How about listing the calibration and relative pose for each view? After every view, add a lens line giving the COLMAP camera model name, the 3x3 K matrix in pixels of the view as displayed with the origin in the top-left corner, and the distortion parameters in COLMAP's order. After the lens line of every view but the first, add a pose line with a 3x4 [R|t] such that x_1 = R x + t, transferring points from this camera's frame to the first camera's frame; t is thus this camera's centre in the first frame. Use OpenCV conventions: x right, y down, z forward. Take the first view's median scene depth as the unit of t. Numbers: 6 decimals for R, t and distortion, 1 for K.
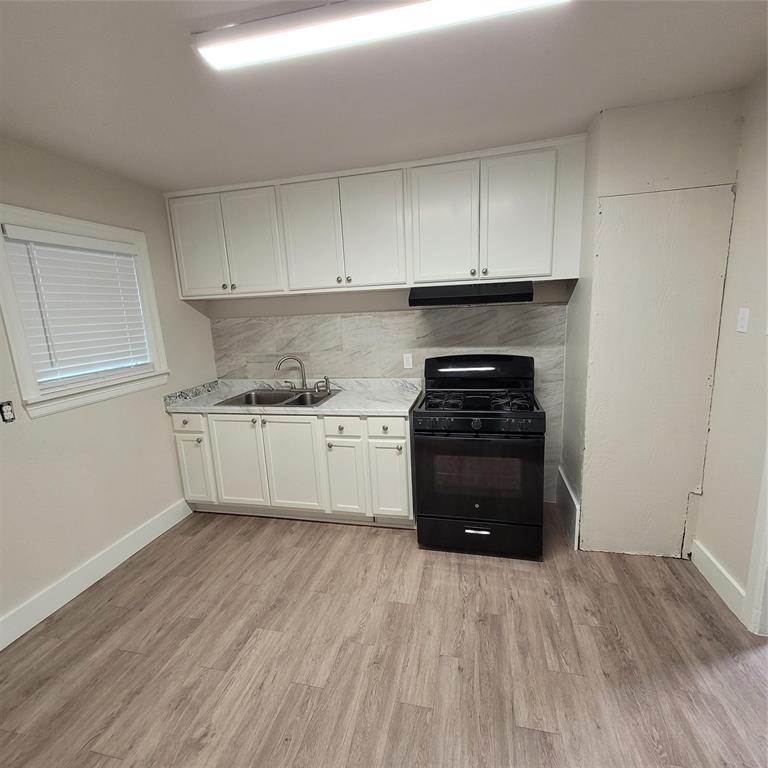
lens RADIAL K [[393.6, 0, 384.0], [0, 393.6, 385.0], [0, 0, 1]] dist [0.011085, -0.000432]
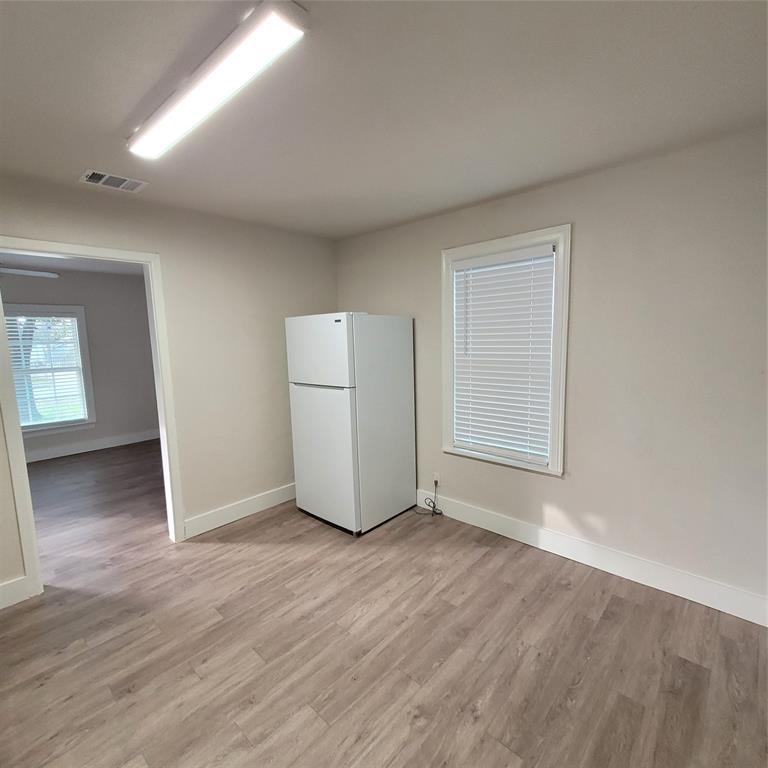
lens RADIAL K [[393.6, 0, 384.2], [0, 393.6, 383.6], [0, 0, 1]] dist [0.011085, -0.000432]
pose [[-0.865146, 0.010564, 0.501408, -0.852664], [0.164893, 0.950186, 0.264493, -0.241865], [-0.473637, 0.311504, -0.823792, 1.520421]]
